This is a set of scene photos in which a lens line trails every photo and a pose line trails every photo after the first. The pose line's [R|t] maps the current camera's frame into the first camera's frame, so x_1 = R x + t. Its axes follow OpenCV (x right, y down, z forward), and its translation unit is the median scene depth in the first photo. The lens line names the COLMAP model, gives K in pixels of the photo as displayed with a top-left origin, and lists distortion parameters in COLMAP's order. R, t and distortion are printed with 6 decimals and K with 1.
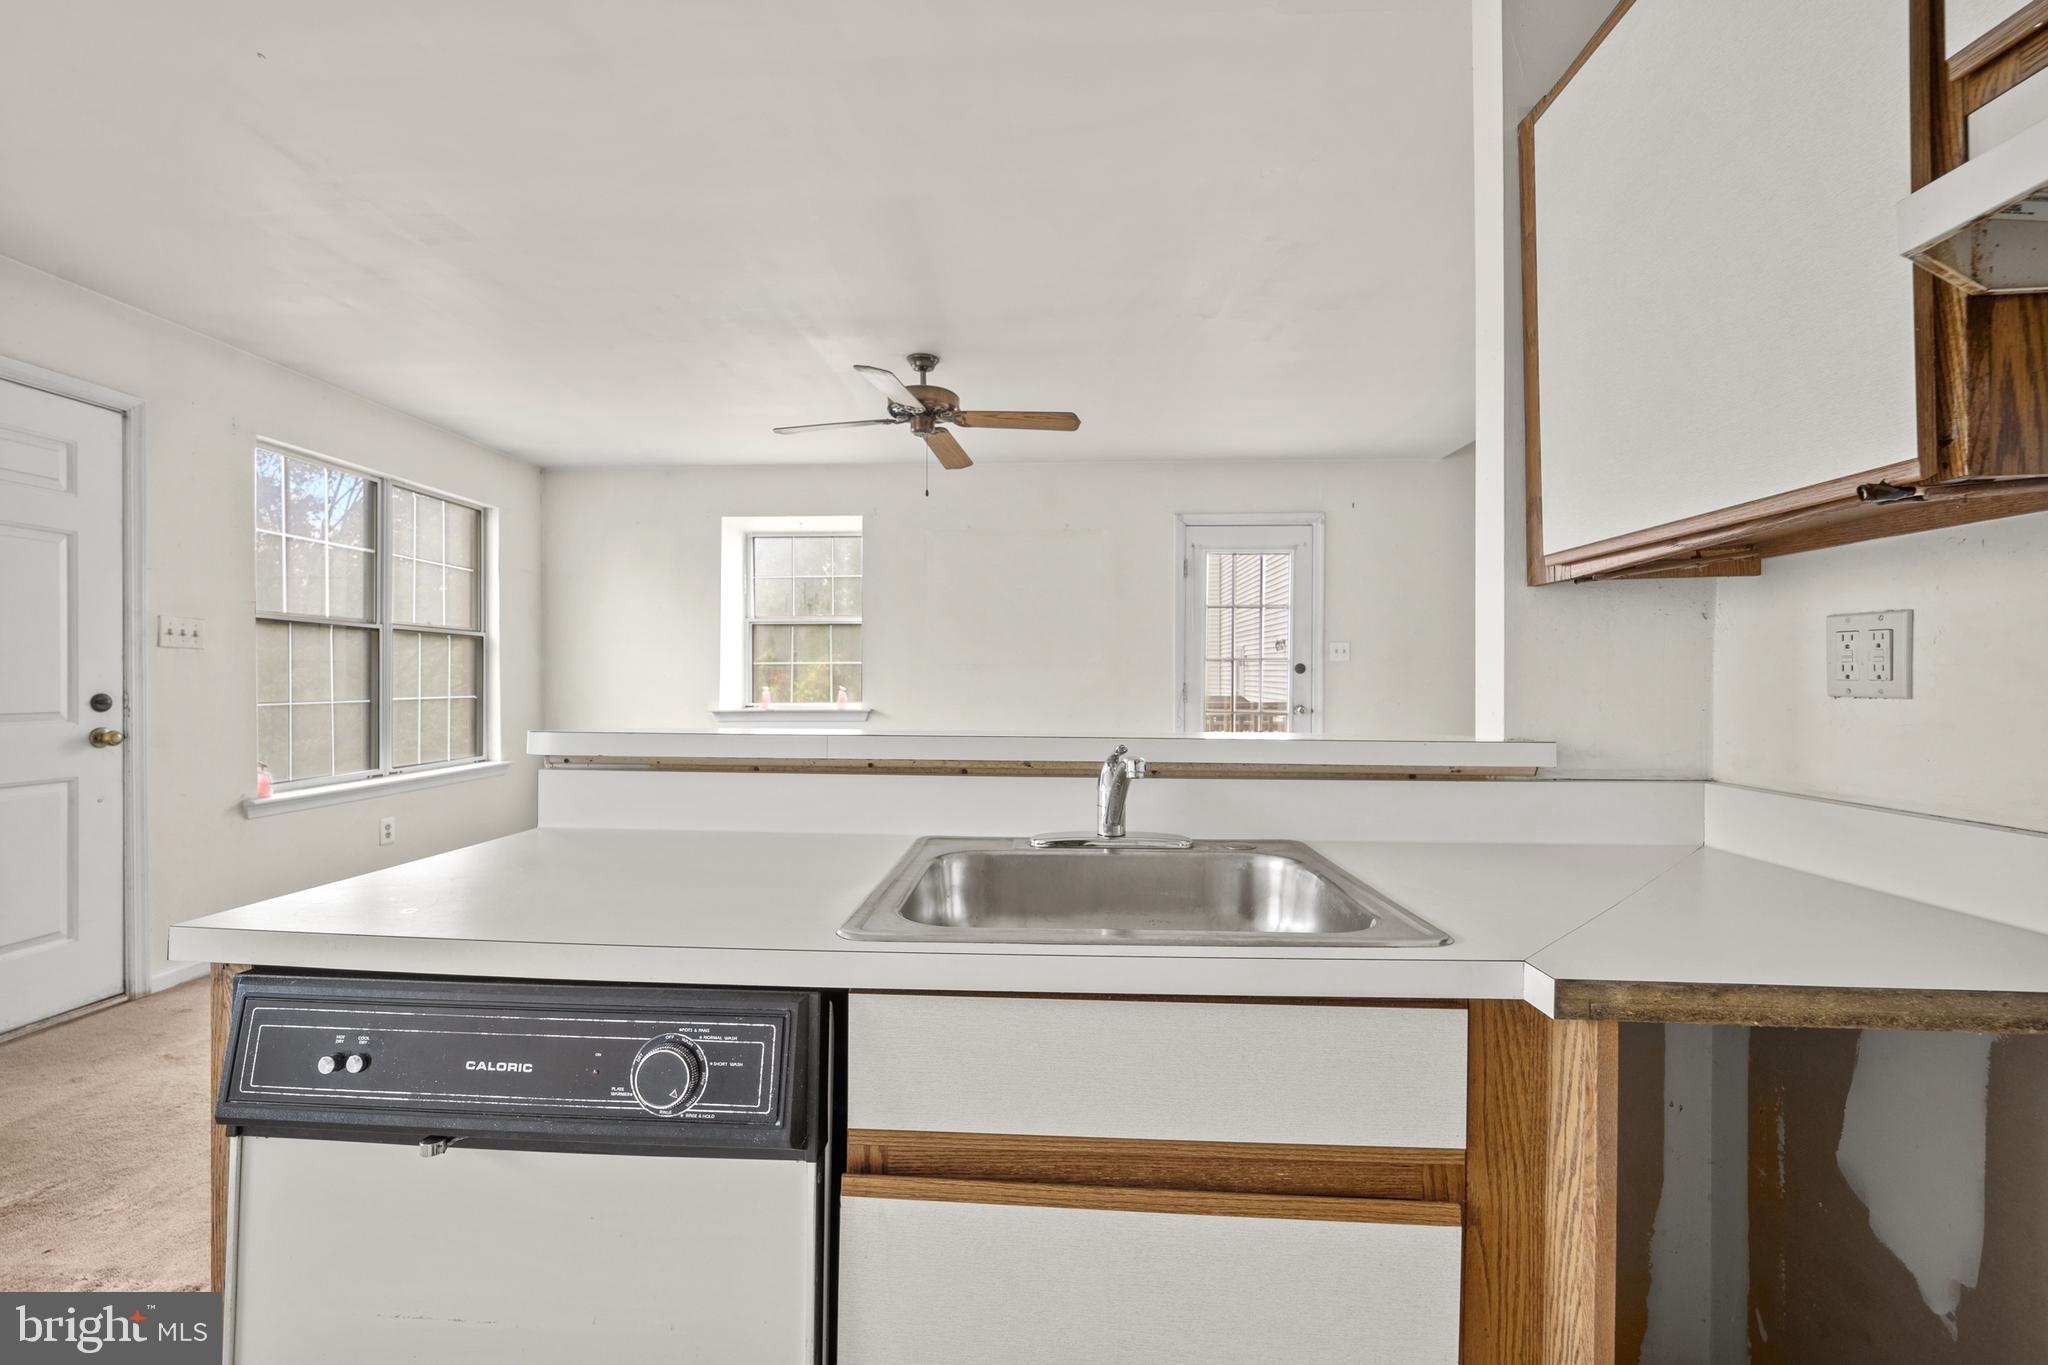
lens RADIAL K [[845.1, 0, 1015.7], [0, 845.1, 682.9], [0, 0, 1]] dist [-0.005472, -0.000370]
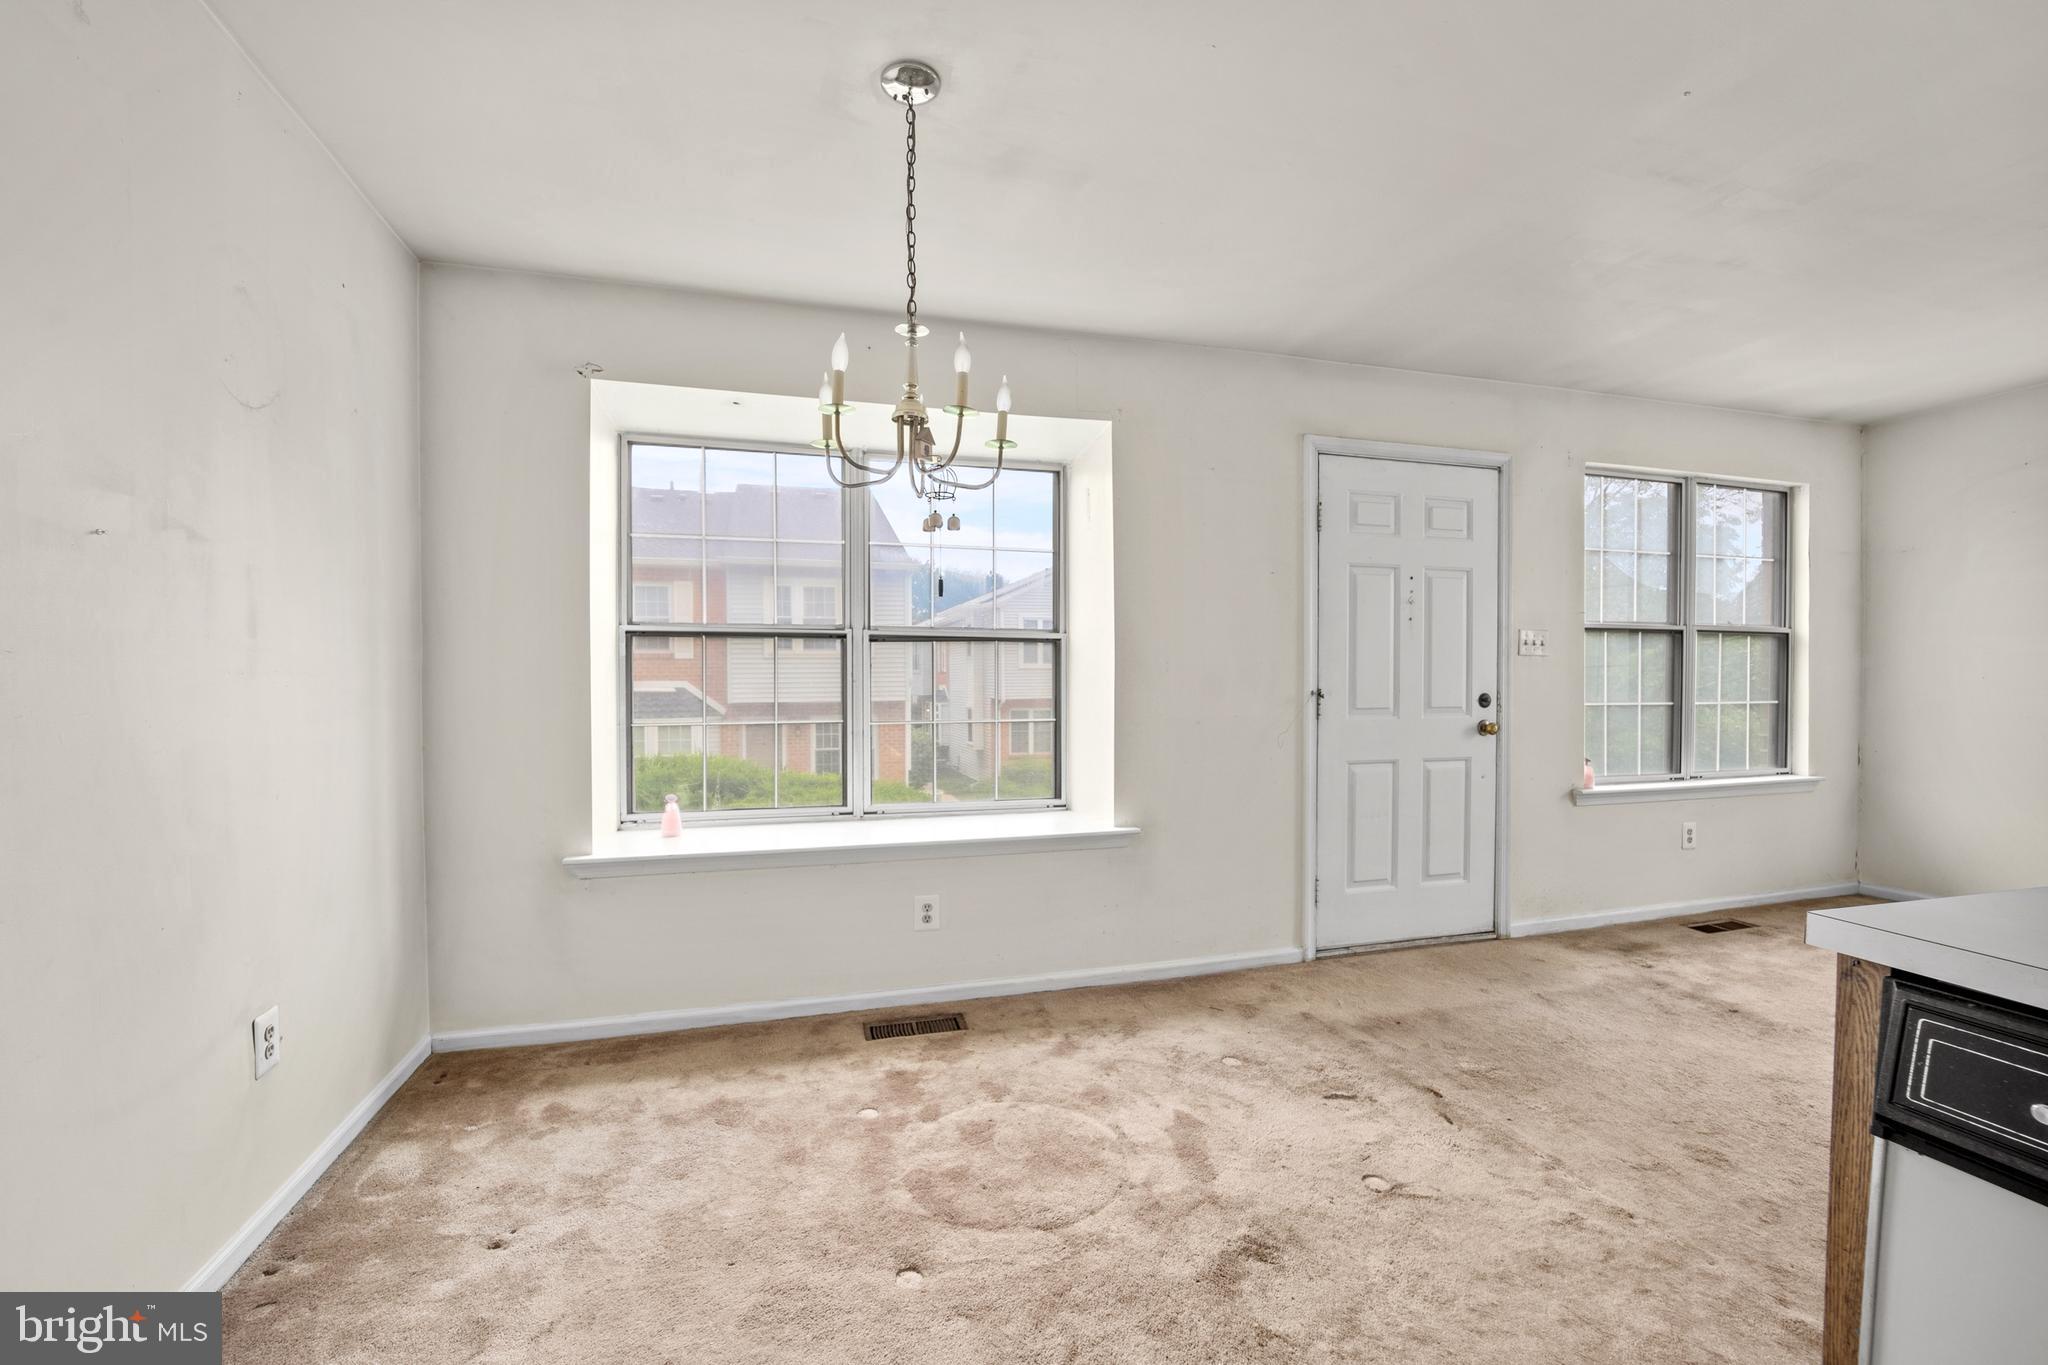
lens RADIAL K [[851.6, 0, 1012.3], [0, 851.6, 696.4], [0, 0, 1]] dist [-0.023757, -0.000250]
pose [[0.315543, 0.014132, -0.948806, -0.079322], [-0.002125, 0.999897, 0.014186, 0.000697], [0.948909, -0.002460, 0.315541, -0.069498]]
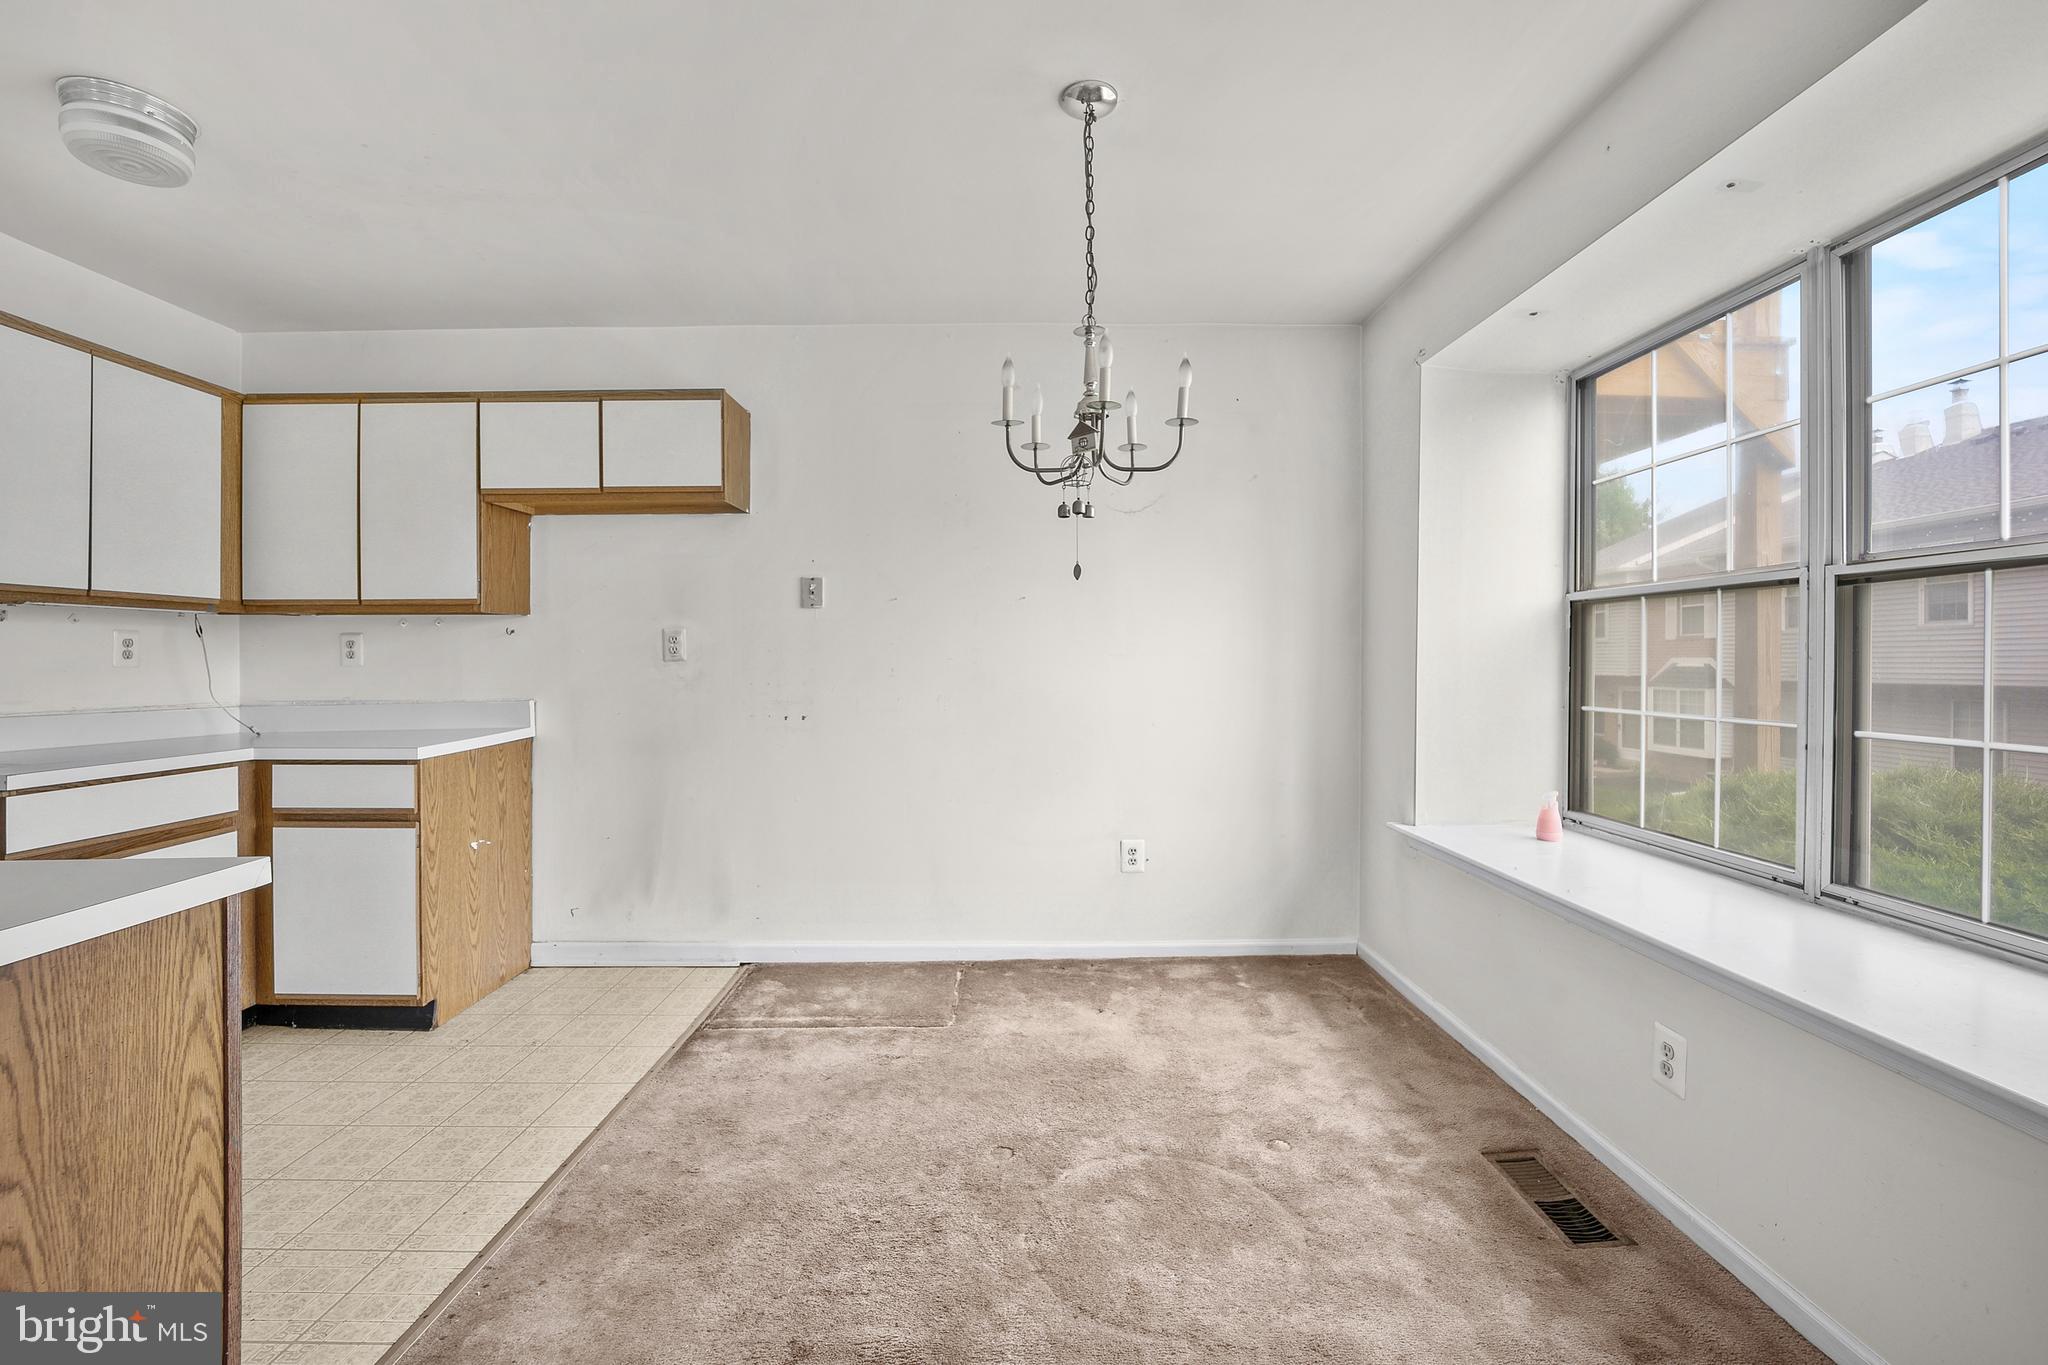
lens RADIAL K [[847.9, 0, 1024.1], [0, 847.9, 659.9], [0, 0, 1]] dist [-0.019193, -0.000376]
pose [[-0.998111, 0.002283, -0.061400, -0.509187], [0.001922, 0.999981, 0.005927, -0.005896], [0.061413, 0.005798, -0.998096, 0.576822]]
